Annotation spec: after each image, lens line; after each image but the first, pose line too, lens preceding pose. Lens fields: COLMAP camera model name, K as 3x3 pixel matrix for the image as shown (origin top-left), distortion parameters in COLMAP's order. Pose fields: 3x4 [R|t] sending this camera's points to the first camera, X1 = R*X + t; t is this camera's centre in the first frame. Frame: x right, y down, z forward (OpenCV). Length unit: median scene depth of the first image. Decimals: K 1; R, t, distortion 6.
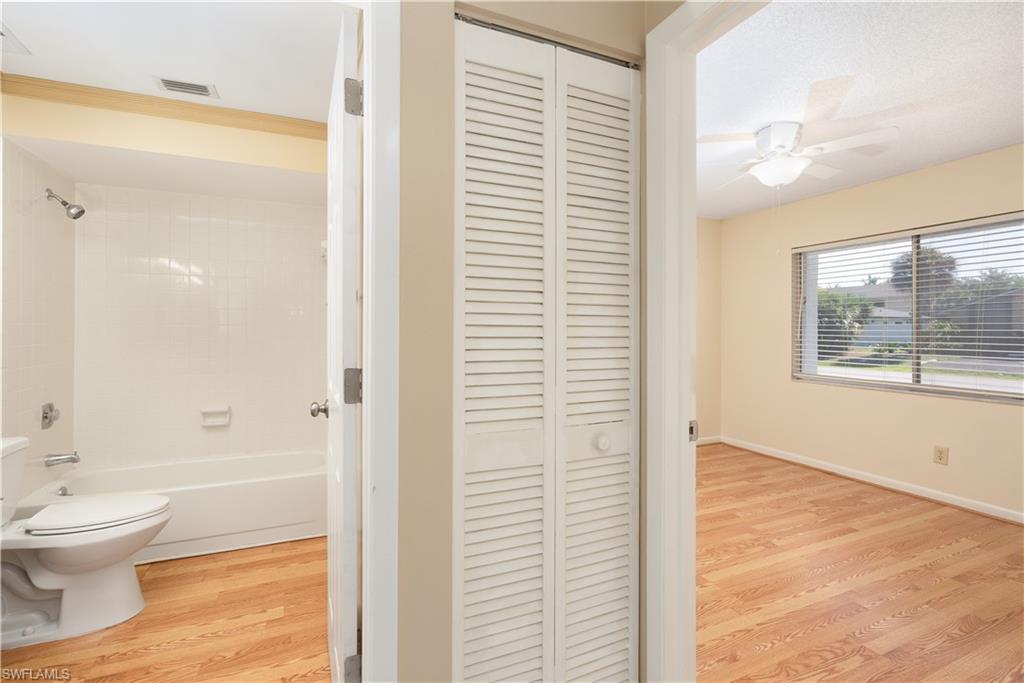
lens RADIAL K [[470.8, 0, 506.3], [0, 470.8, 331.3], [0, 0, 1]] dist [-0.002103, -0.001203]
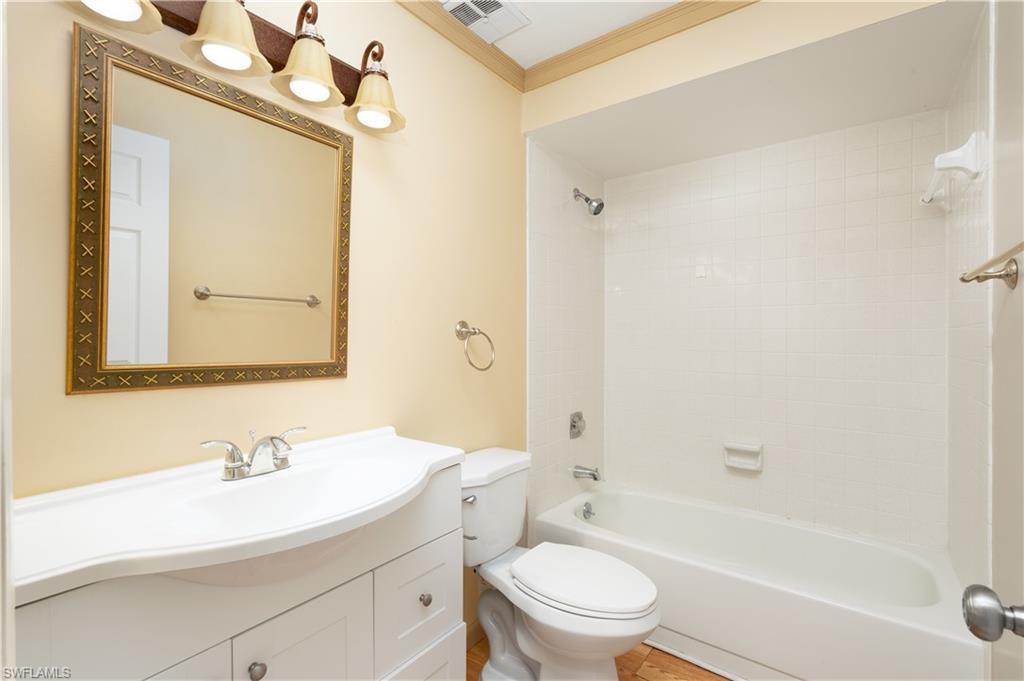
lens RADIAL K [[470.8, 0, 511.1], [0, 470.8, 335.8], [0, 0, 1]] dist [-0.002103, -0.001203]
pose [[0.490939, -0.000744, -0.871193, -0.201427], [-0.002731, 0.999993, -0.002393, 0.000025], [0.871189, 0.003554, 0.490934, 0.409583]]
